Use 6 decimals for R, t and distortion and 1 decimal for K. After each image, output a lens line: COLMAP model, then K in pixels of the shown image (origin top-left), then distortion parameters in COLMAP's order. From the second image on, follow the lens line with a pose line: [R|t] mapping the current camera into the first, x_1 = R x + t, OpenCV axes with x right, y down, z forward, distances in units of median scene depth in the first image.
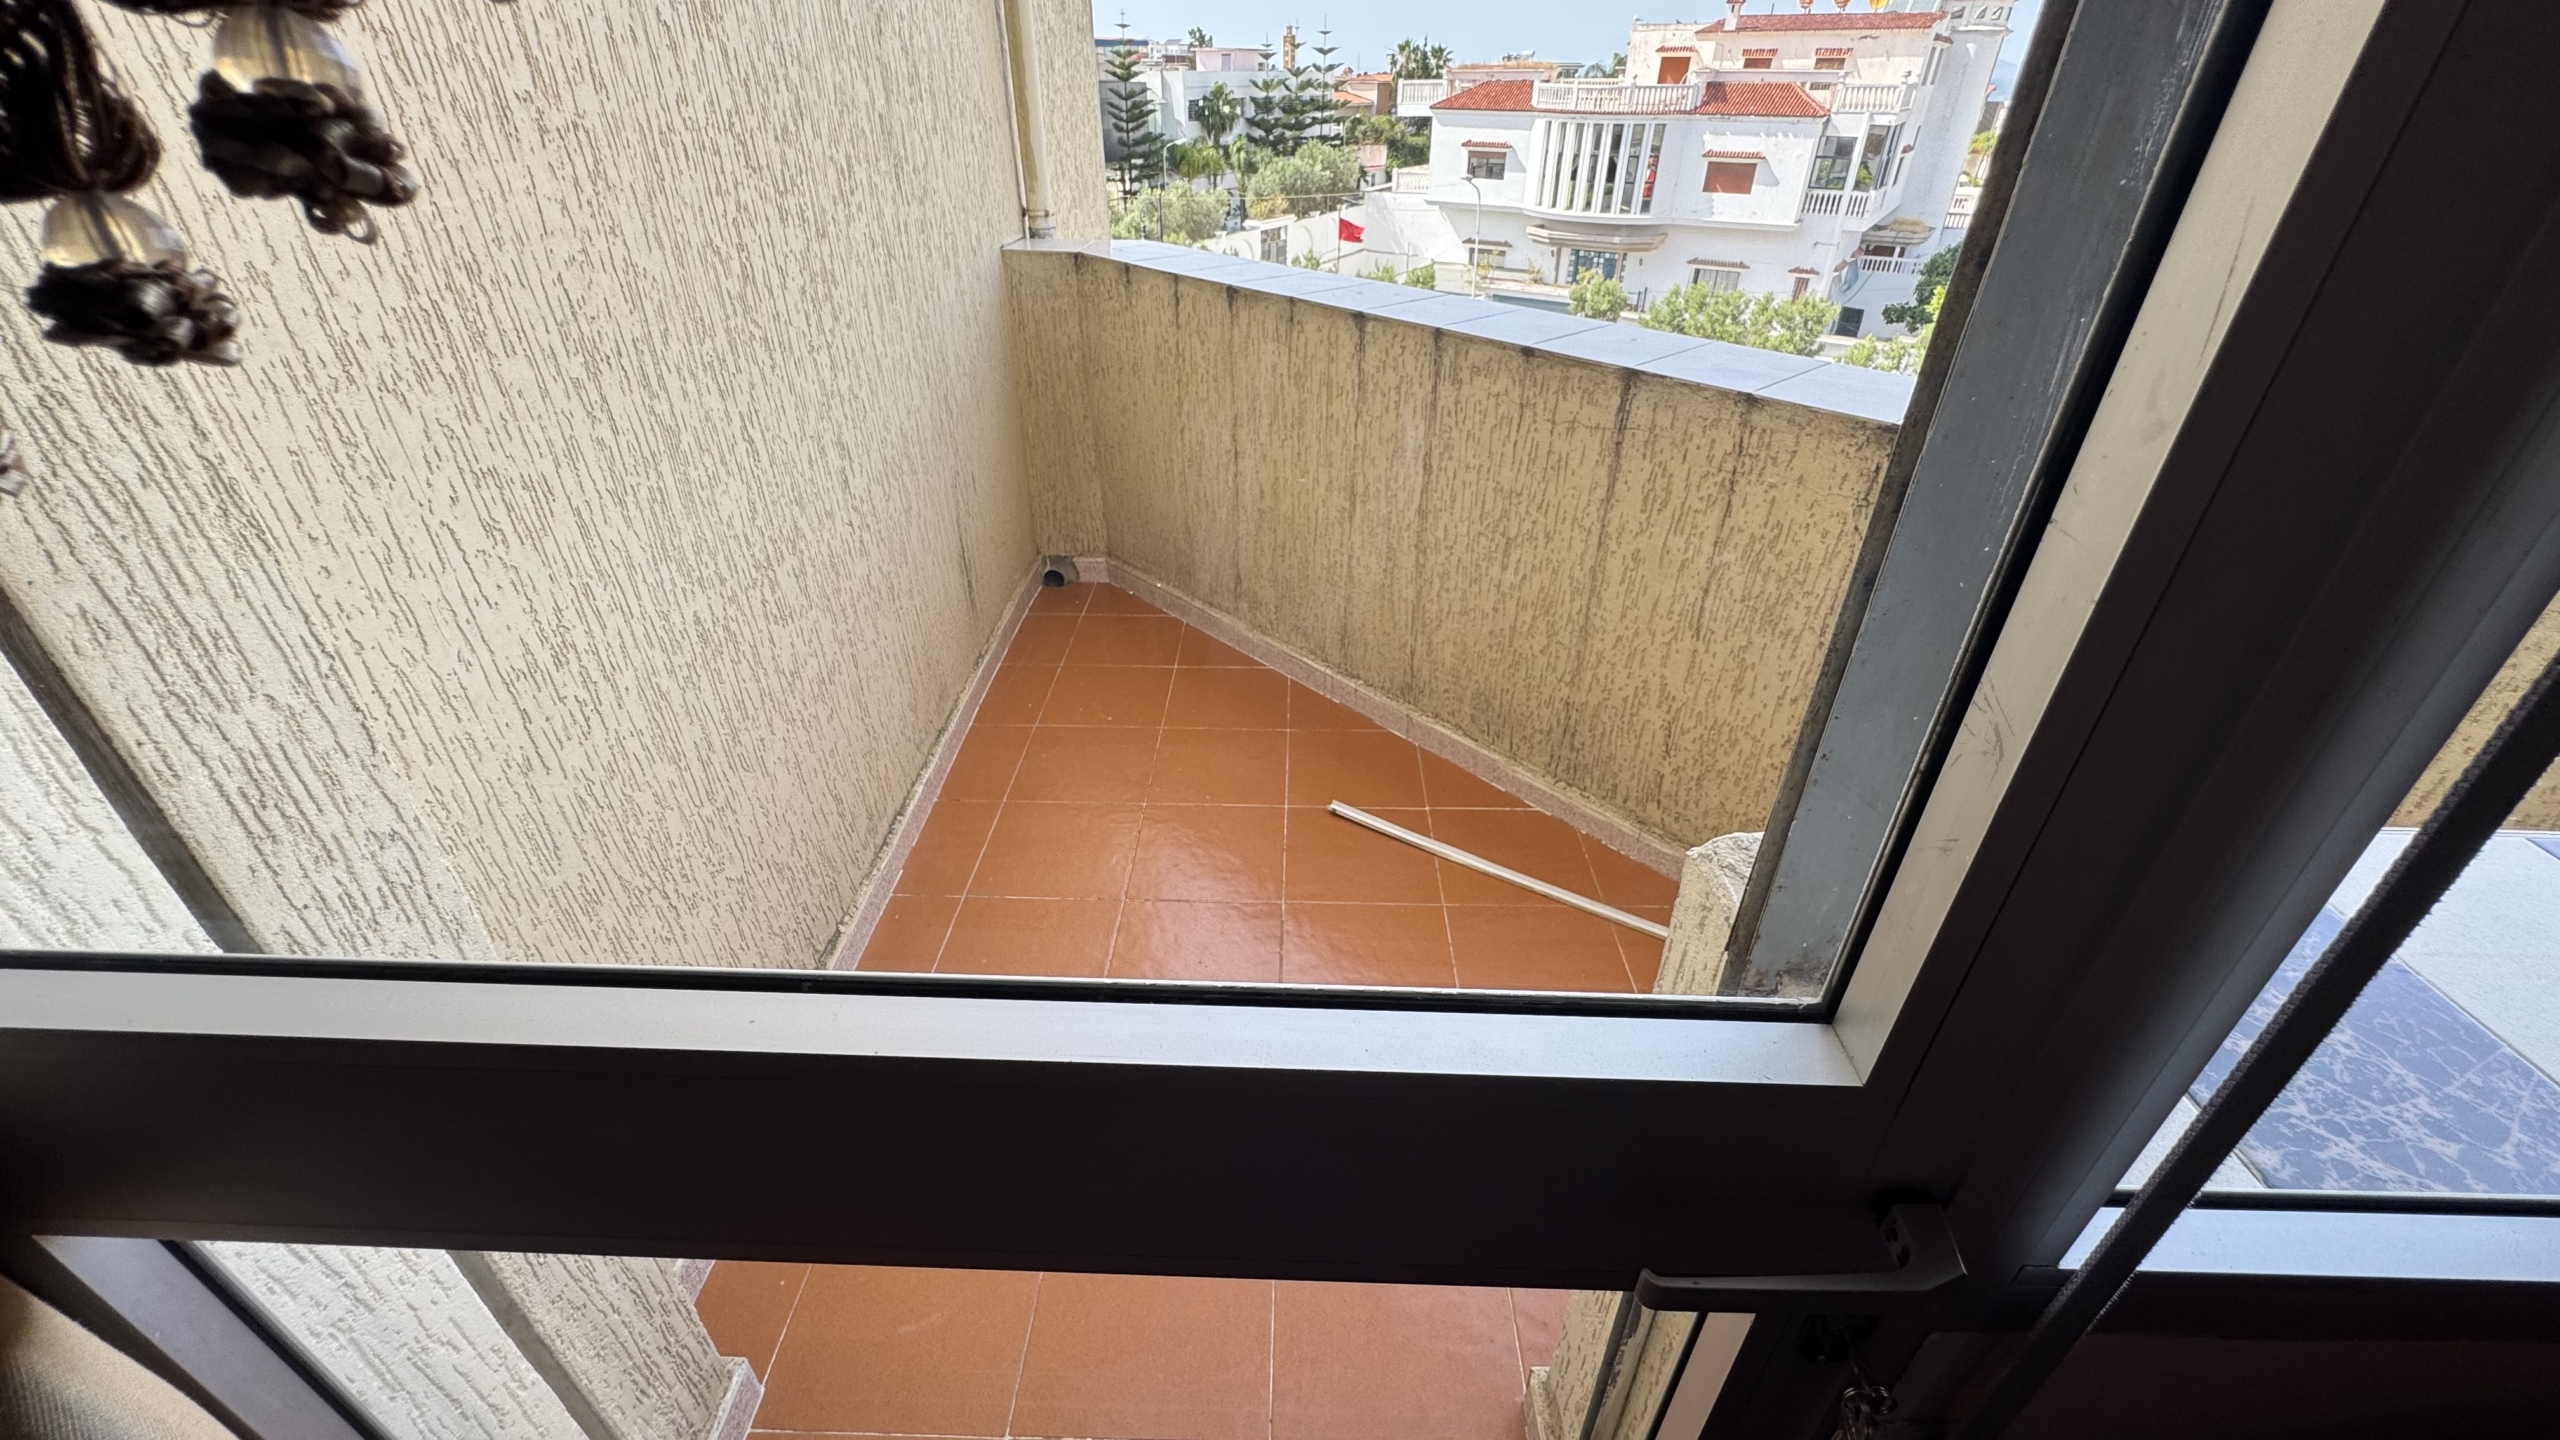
lens RADIAL K [[1027.7, 0, 1270.3], [0, 1027.7, 717.6], [0, 0, 1]] dist [-0.001733, 0.000212]
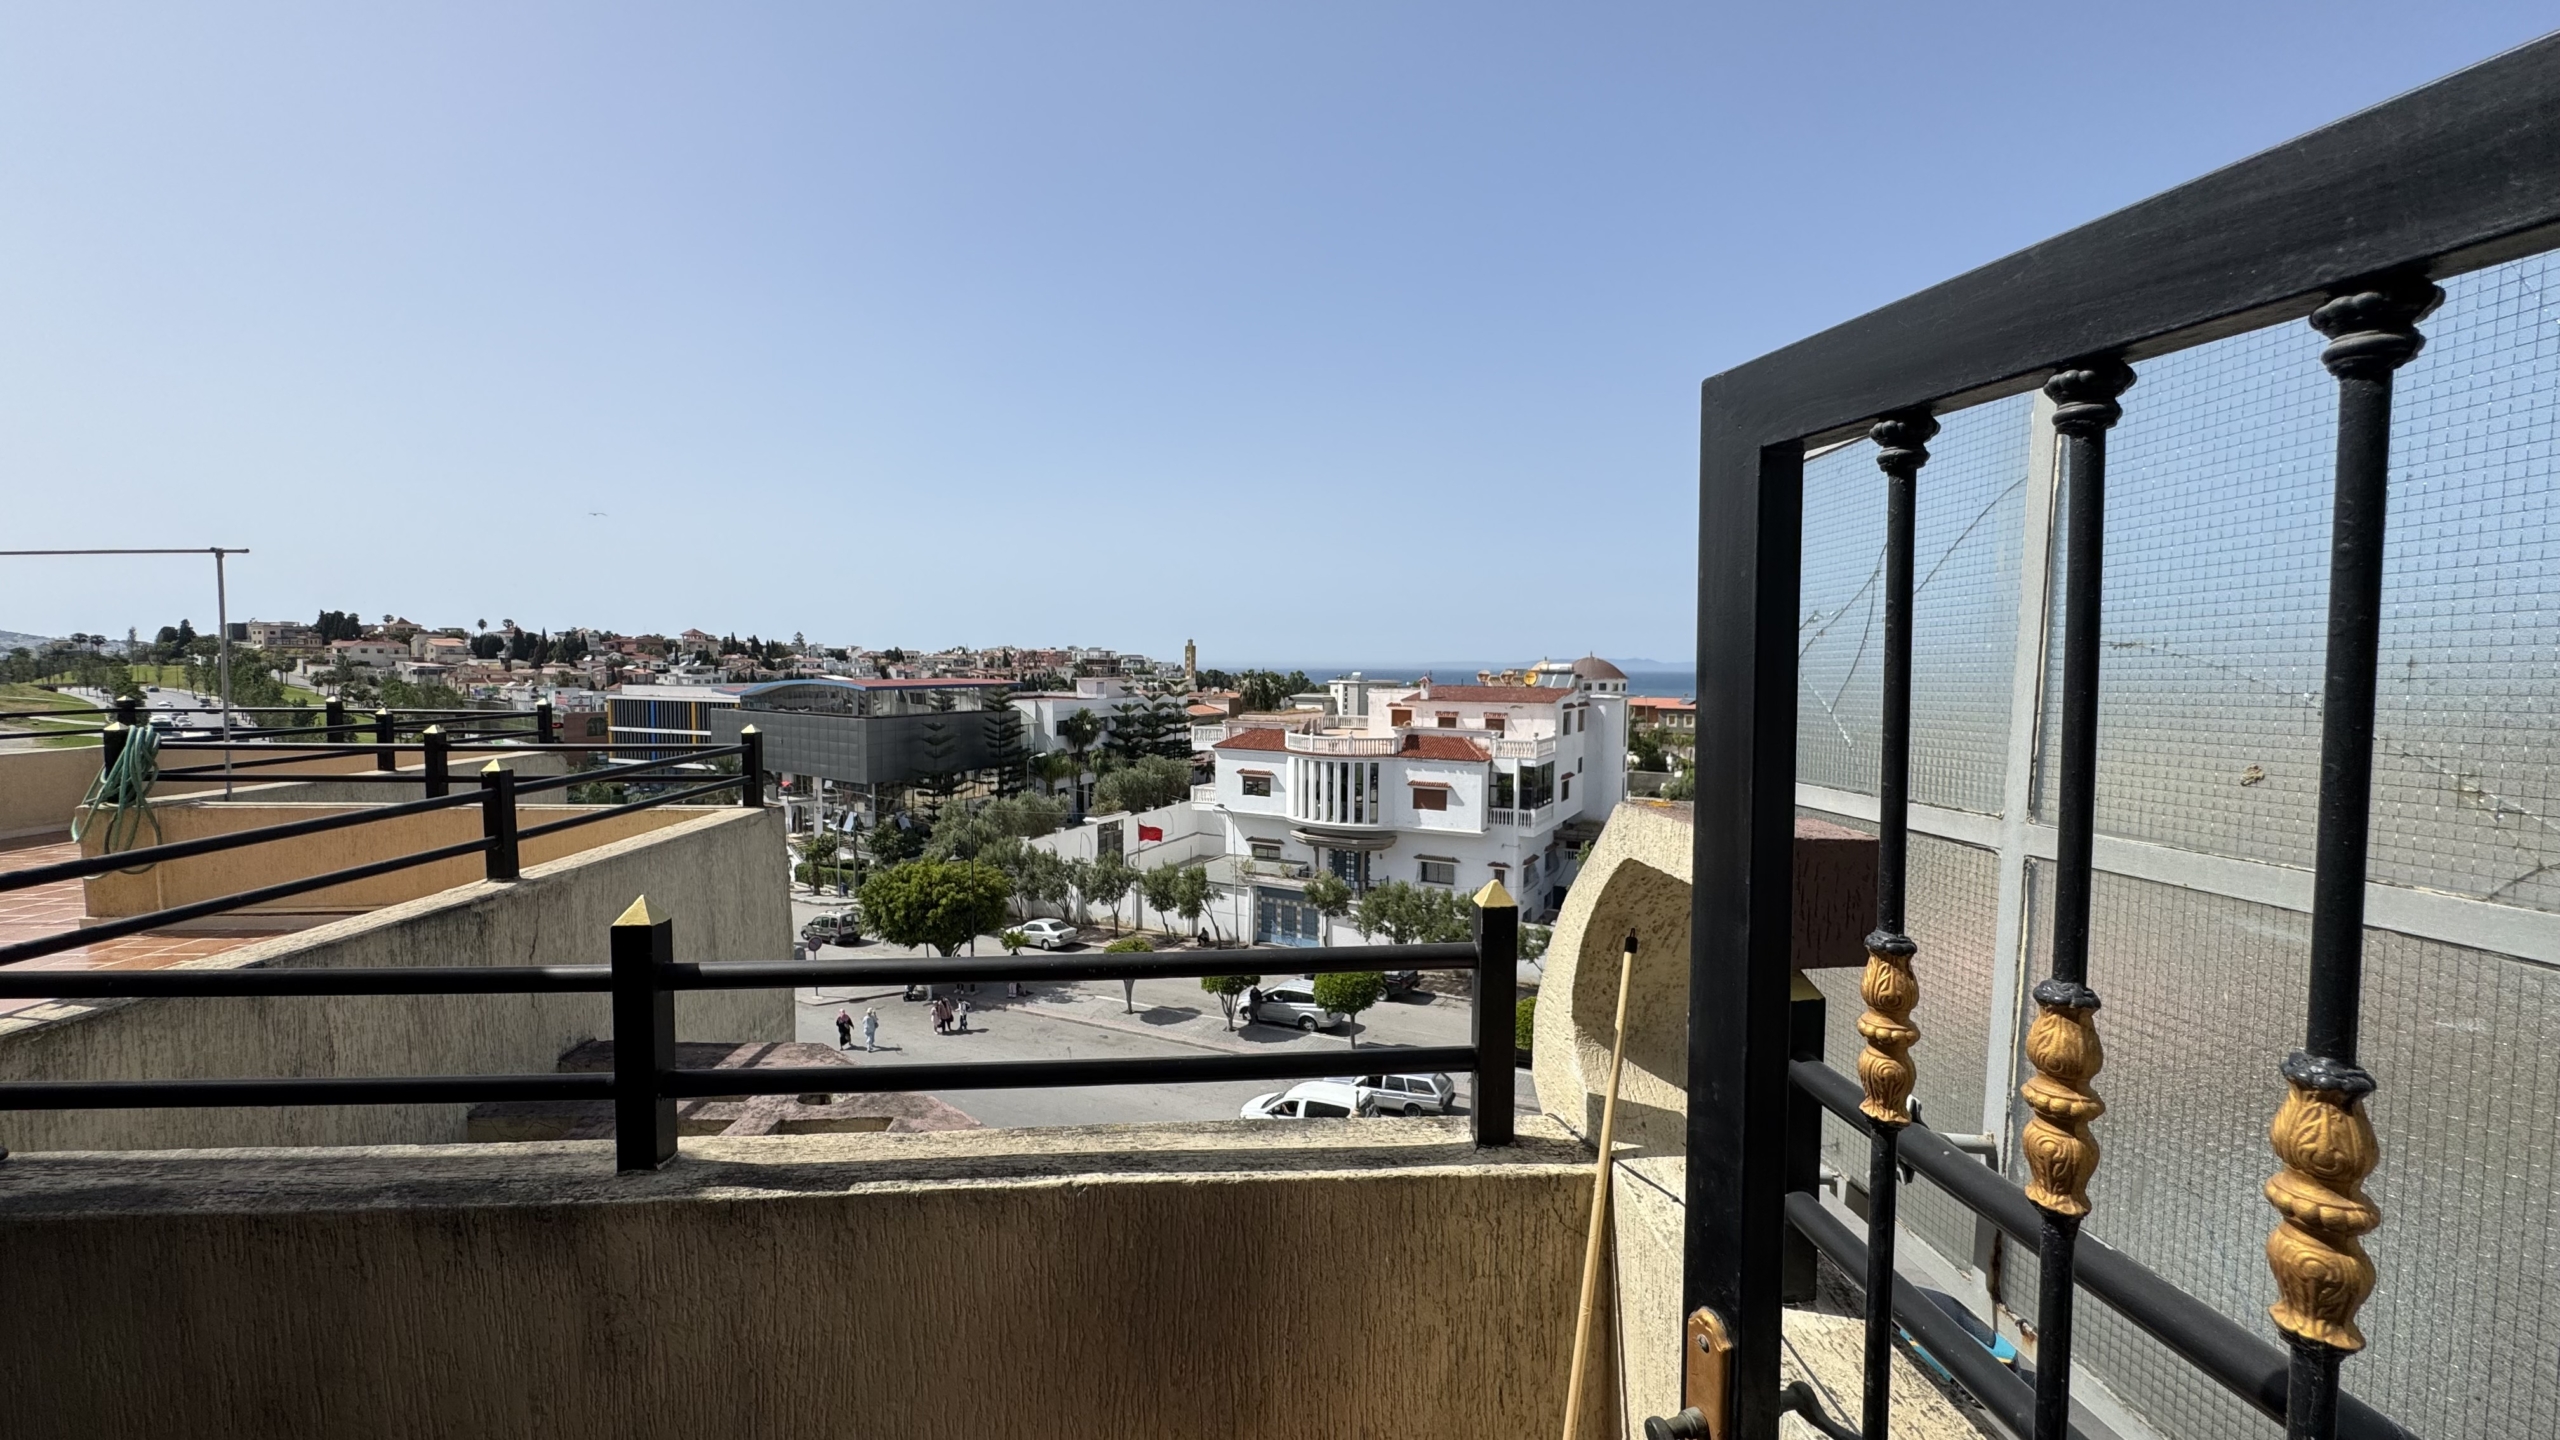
lens RADIAL K [[1027.7, 0, 1281.7], [0, 1027.7, 718.4], [0, 0, 1]] dist [-0.001733, 0.000212]
pose [[0.996007, 0.002056, 0.089254, 0.120741], [0.041605, 0.873851, -0.484411, 0.009803], [-0.078990, 0.486190, 0.870276, -0.151517]]
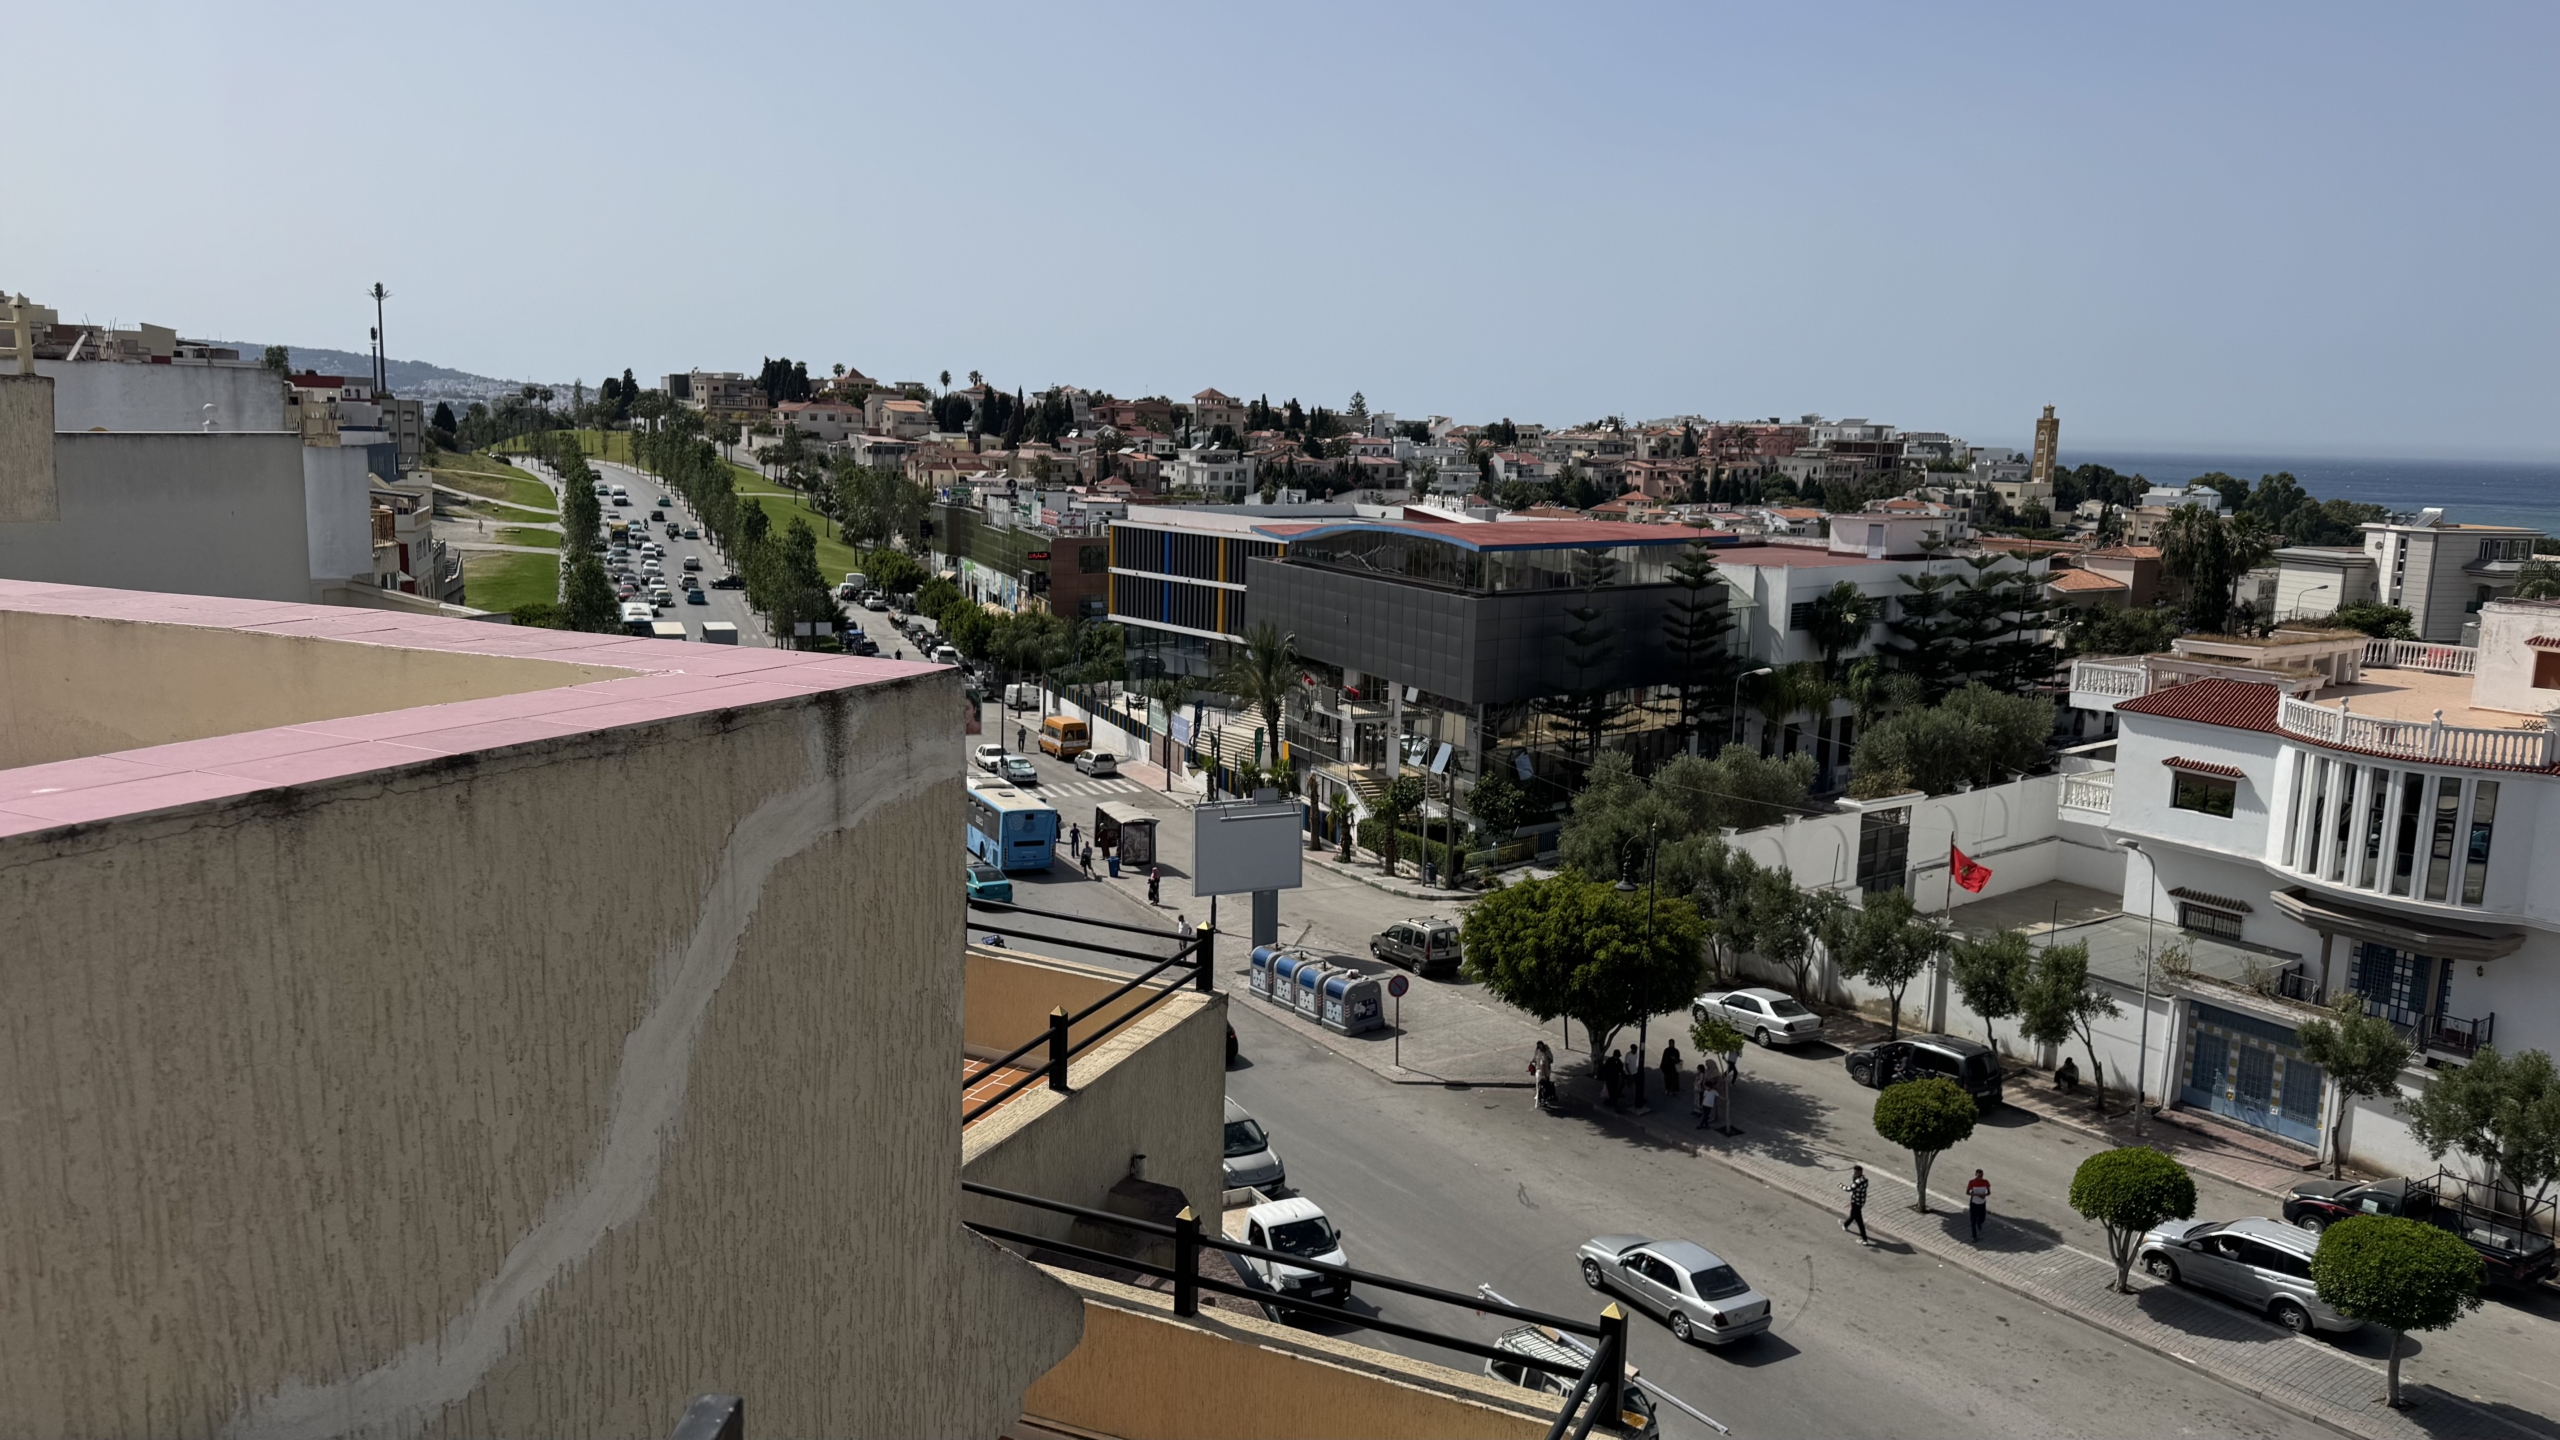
lens RADIAL K [[1812.2, 0, 1279.3], [0, 1812.2, 717.1], [0, 0, 1]] dist [0.068916, -0.083338]
pose [[0.925325, 0.084094, -0.369732, 0.089957], [-0.222806, 0.909584, -0.350734, -0.042634], [0.306808, 0.406922, 0.860398, -0.188769]]
